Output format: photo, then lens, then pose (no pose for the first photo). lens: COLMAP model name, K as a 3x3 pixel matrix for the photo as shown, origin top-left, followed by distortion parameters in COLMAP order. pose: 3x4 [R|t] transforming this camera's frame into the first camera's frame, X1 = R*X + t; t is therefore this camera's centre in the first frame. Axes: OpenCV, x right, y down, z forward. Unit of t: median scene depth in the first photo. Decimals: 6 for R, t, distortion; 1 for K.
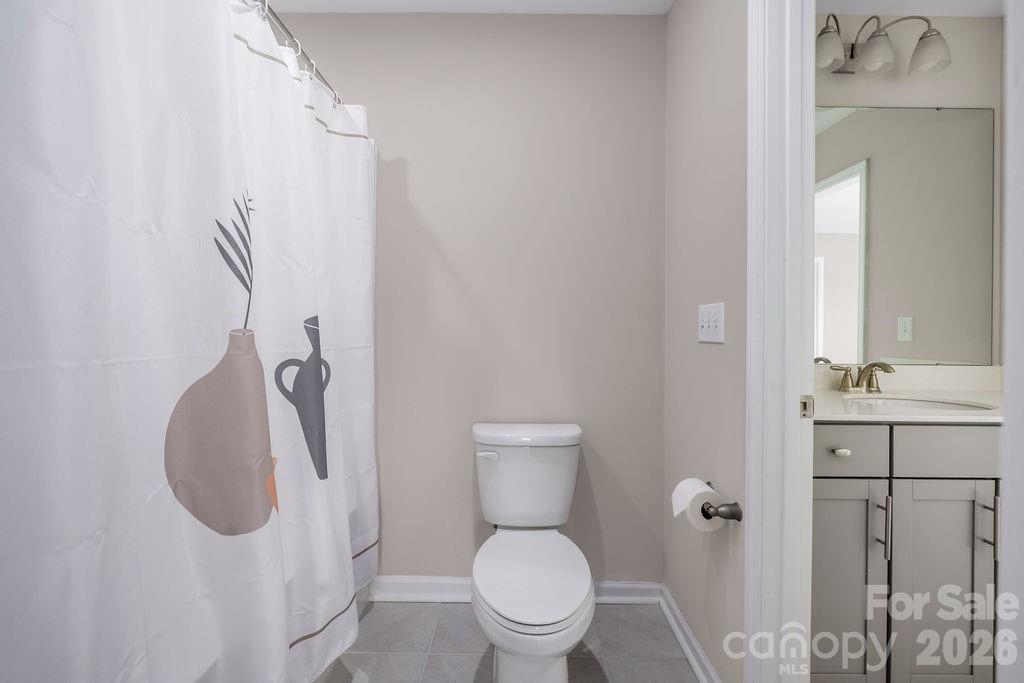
lens RADIAL K [[421.6, 0, 512.0], [0, 421.6, 341.5], [0, 0, 1]] dist [-0.000664, -0.000256]
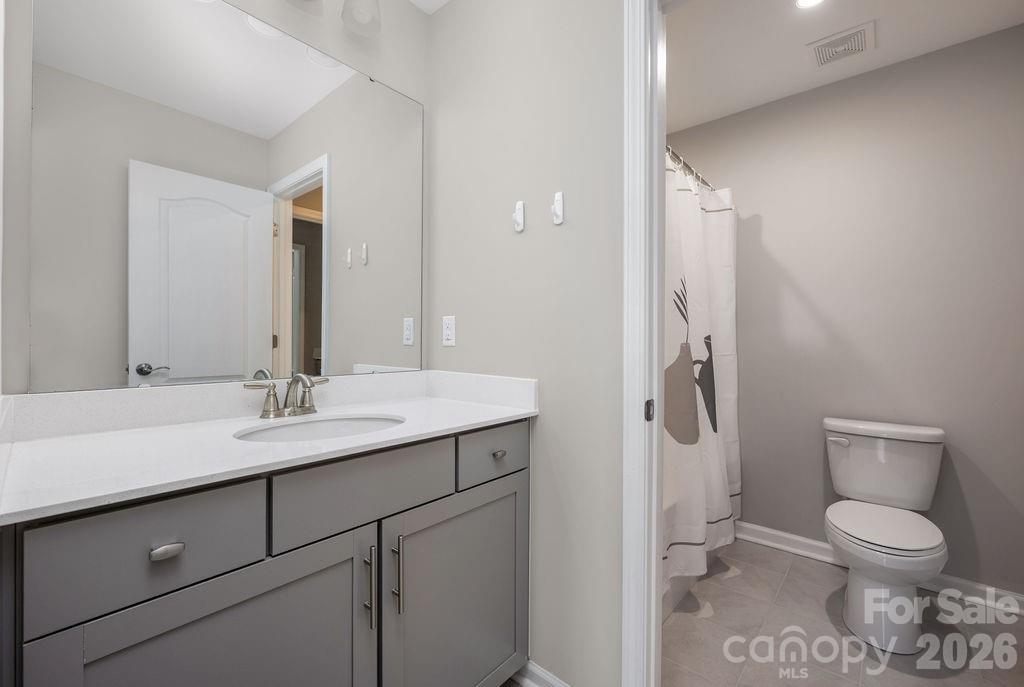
lens RADIAL K [[434.0, 0, 512.0], [0, 434.0, 343.5], [0, 0, 1]] dist [-0.000098, 0.000333]
pose [[0.767484, -0.006346, -0.641036, 0.027955], [-0.008650, 0.999757, -0.020252, 0.012648], [0.641009, 0.021088, 0.767243, -0.643926]]
